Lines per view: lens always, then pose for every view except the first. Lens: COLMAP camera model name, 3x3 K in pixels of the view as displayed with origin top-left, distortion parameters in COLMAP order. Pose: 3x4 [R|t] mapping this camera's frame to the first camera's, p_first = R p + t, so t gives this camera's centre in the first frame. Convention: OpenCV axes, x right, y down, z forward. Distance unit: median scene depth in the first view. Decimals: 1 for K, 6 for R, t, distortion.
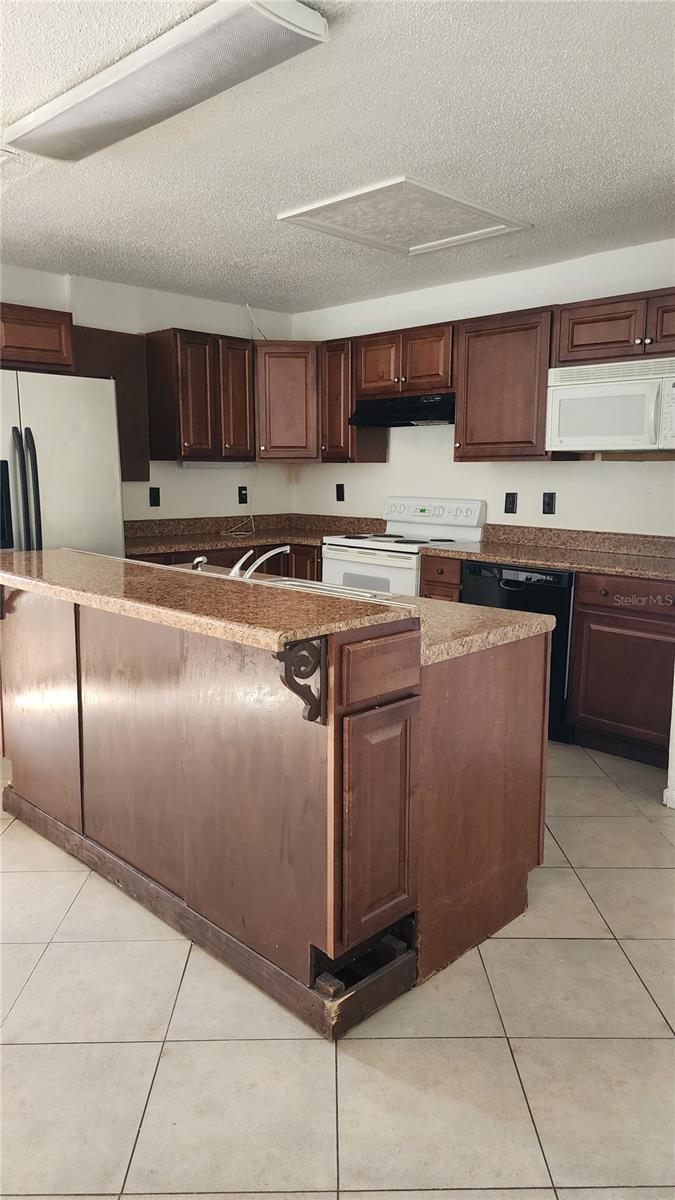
lens RADIAL K [[809.8, 0, 340.3], [0, 809.8, 601.4], [0, 0, 1]] dist [0.062405, -0.001523]
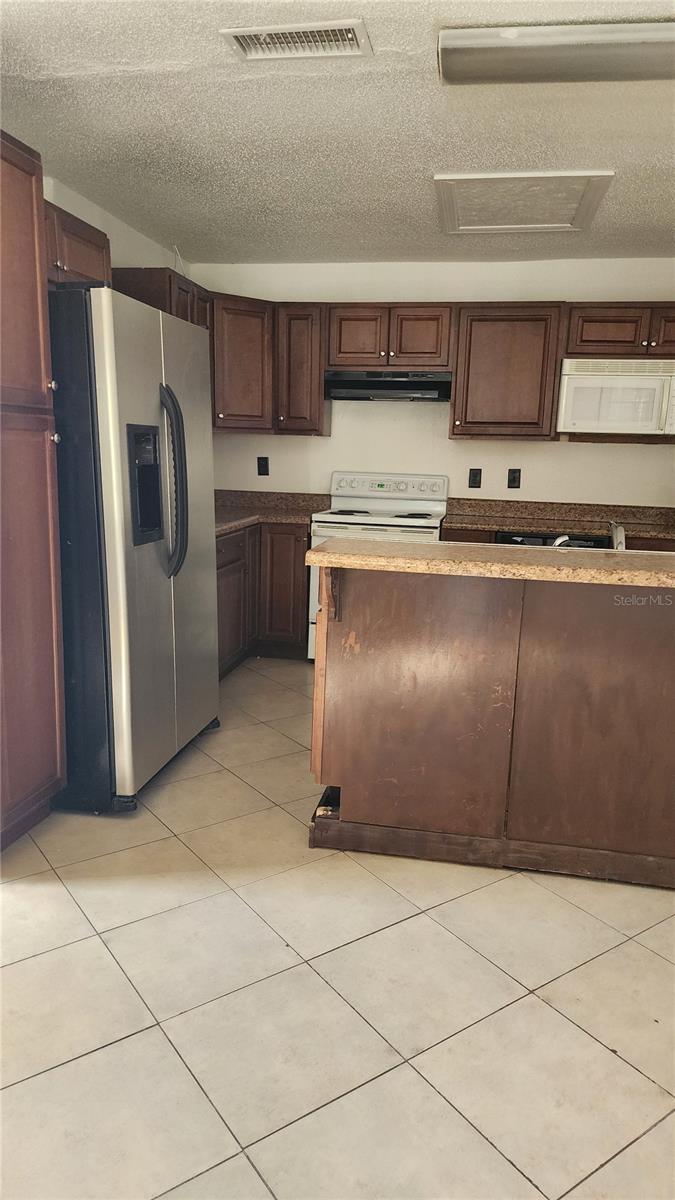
lens RADIAL K [[809.8, 0, 342.3], [0, 809.8, 603.8], [0, 0, 1]] dist [0.062405, -0.001523]
pose [[0.817136, -0.090784, 0.569252, -0.598507], [0.068923, 0.995823, 0.059879, -0.032474], [-0.572310, -0.009695, 0.819980, 0.219195]]
